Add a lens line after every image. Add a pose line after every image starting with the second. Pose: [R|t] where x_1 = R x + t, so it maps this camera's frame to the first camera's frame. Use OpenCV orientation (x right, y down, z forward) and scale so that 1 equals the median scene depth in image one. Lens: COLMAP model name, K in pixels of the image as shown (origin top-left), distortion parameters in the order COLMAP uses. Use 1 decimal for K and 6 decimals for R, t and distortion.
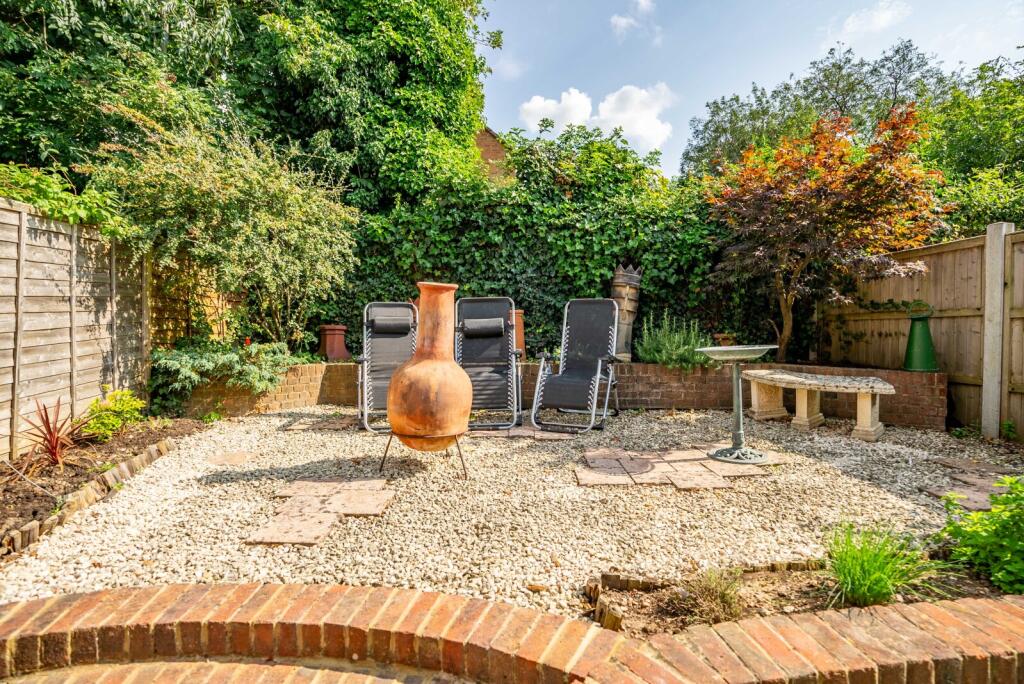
lens RADIAL K [[469.5, 0, 531.8], [0, 469.5, 337.2], [0, 0, 1]] dist [-0.025194, 0.005757]
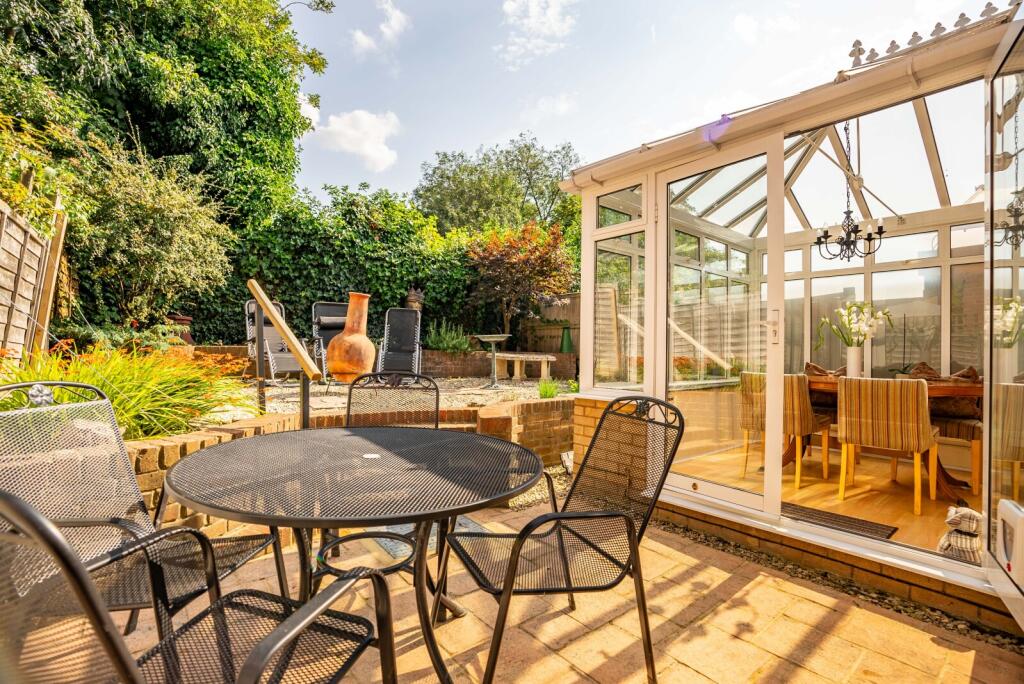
lens RADIAL K [[469.5, 0, 517.7], [0, 469.5, 335.9], [0, 0, 1]] dist [-0.025194, 0.005757]
pose [[0.839572, 0.033528, 0.542212, -0.352258], [-0.012506, 0.999022, -0.042412, 0.064163], [-0.543104, 0.028827, 0.839171, -0.472271]]
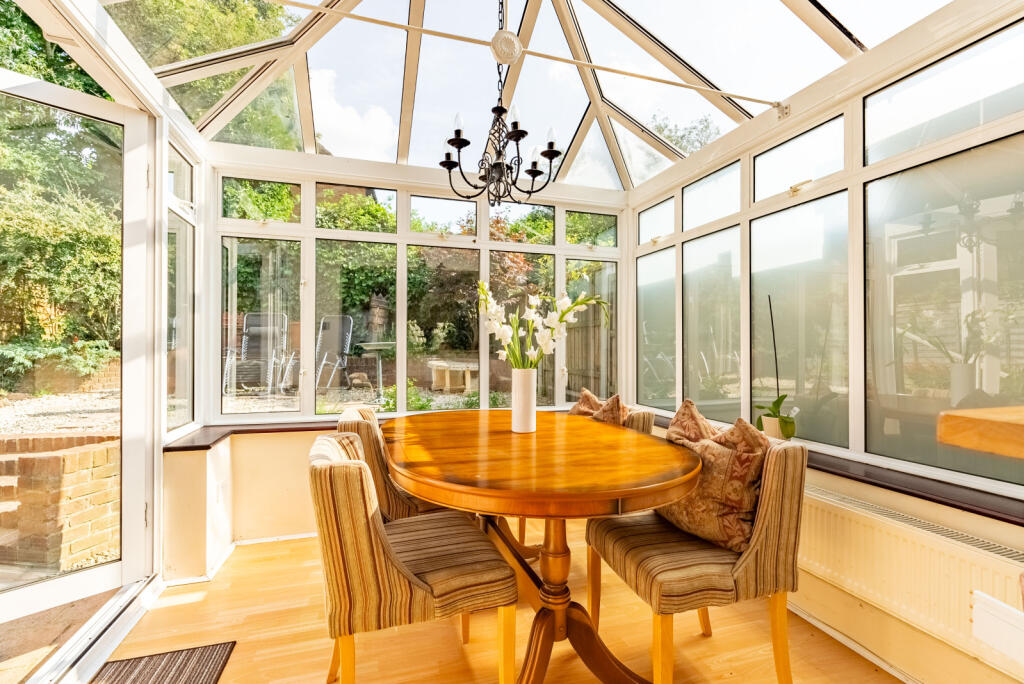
lens RADIAL K [[457.8, 0, 515.2], [0, 457.8, 342.4], [0, 0, 1]] dist [0.017697, 0.001227]
pose [[0.983182, 0.012254, 0.182219, 0.369580], [-0.007806, 0.999654, -0.025111, 0.036649], [-0.182464, 0.023266, 0.982937, -0.523756]]
